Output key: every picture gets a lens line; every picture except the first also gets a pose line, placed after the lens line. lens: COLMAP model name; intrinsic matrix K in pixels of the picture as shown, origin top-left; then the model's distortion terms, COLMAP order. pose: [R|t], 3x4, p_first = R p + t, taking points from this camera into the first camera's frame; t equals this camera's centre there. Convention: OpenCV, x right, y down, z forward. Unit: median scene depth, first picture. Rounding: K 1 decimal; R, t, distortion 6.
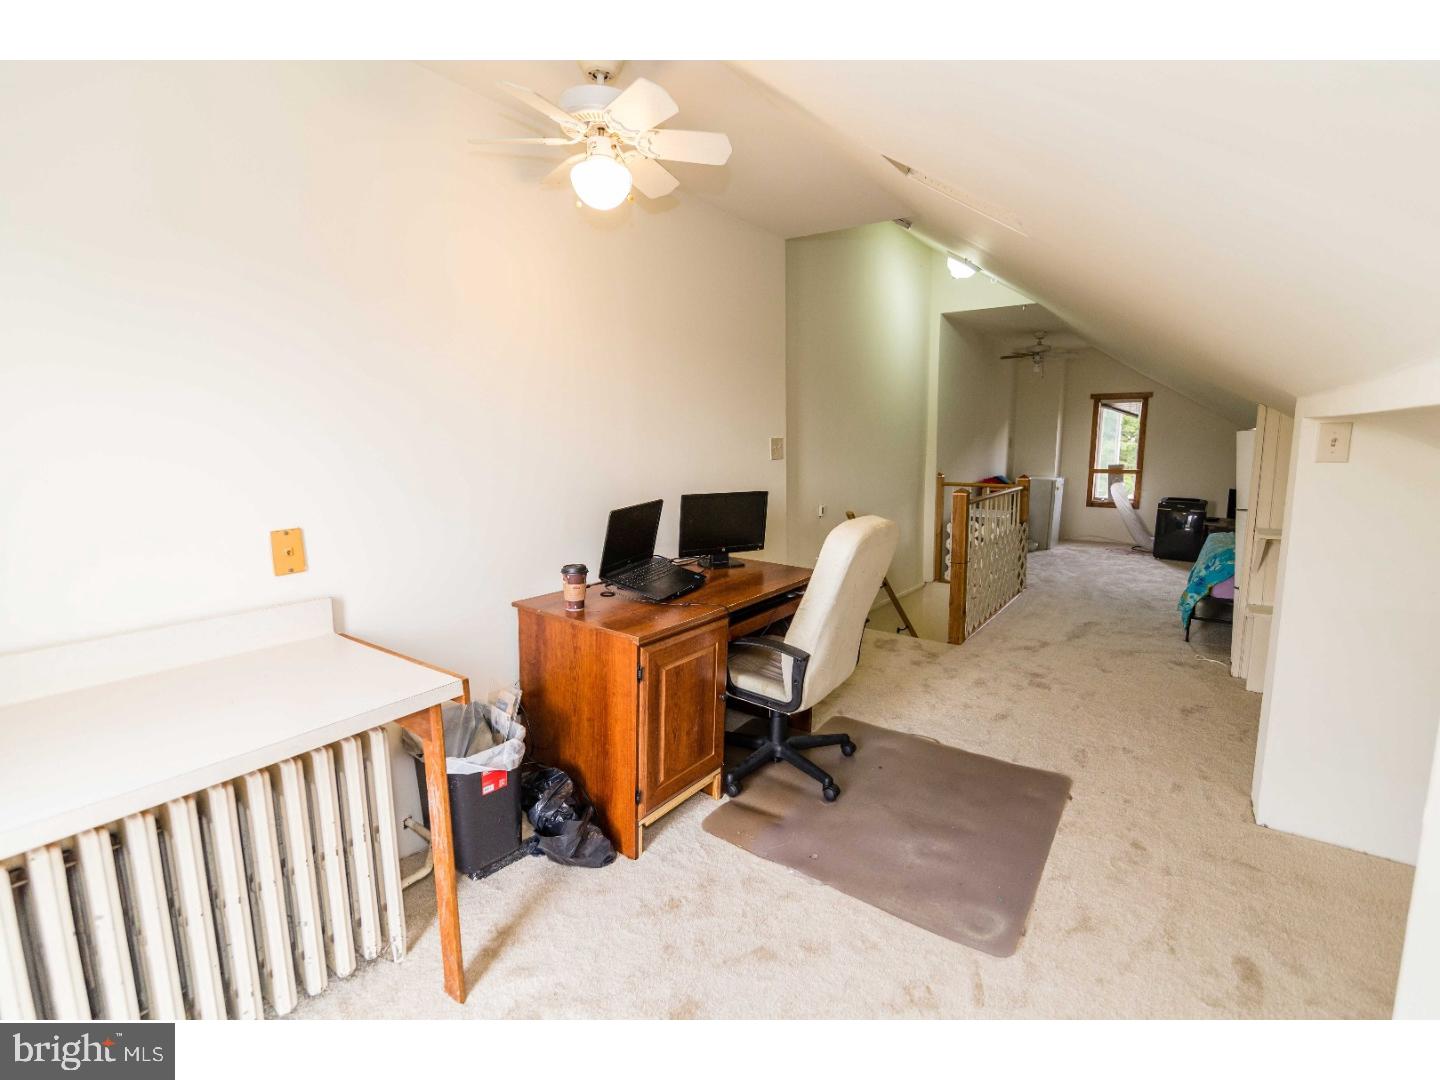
lens RADIAL K [[655.9, 0, 721.8], [0, 655.9, 541.1], [0, 0, 1]] dist [0.000140, -0.000613]
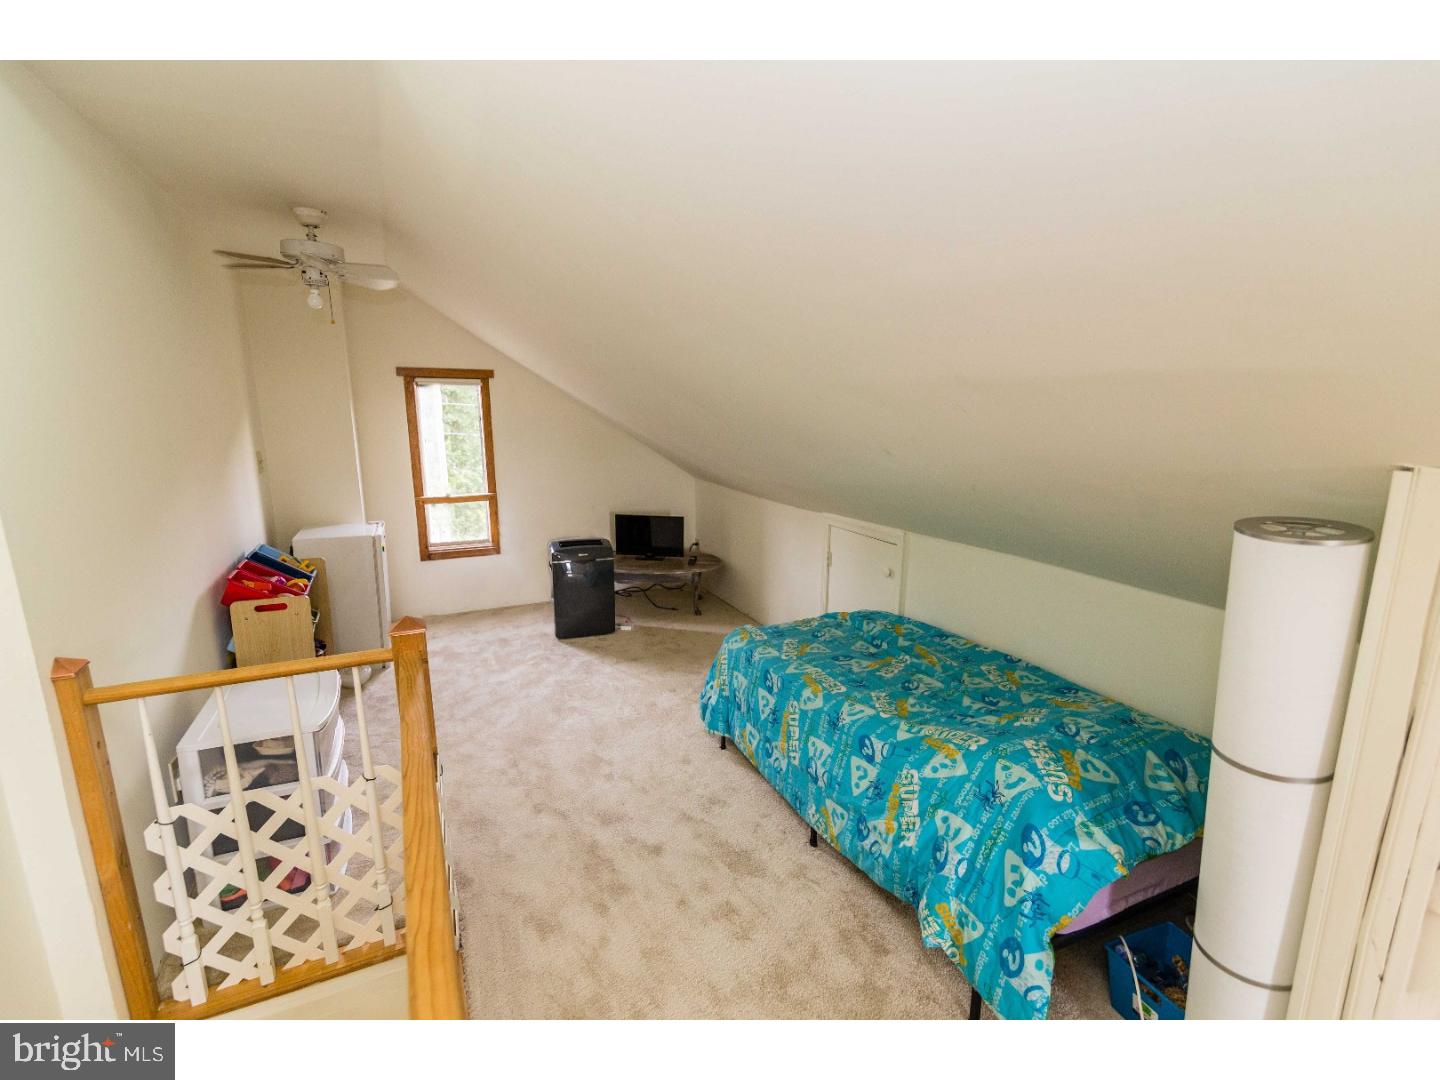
lens RADIAL K [[655.9, 0, 723.0], [0, 655.9, 541.0], [0, 0, 1]] dist [0.000140, -0.000613]
pose [[0.466716, -0.171645, 0.867591, 0.186028], [0.131314, 0.983562, 0.123949, -0.112875], [-0.874605, 0.056078, 0.481583, 0.505196]]
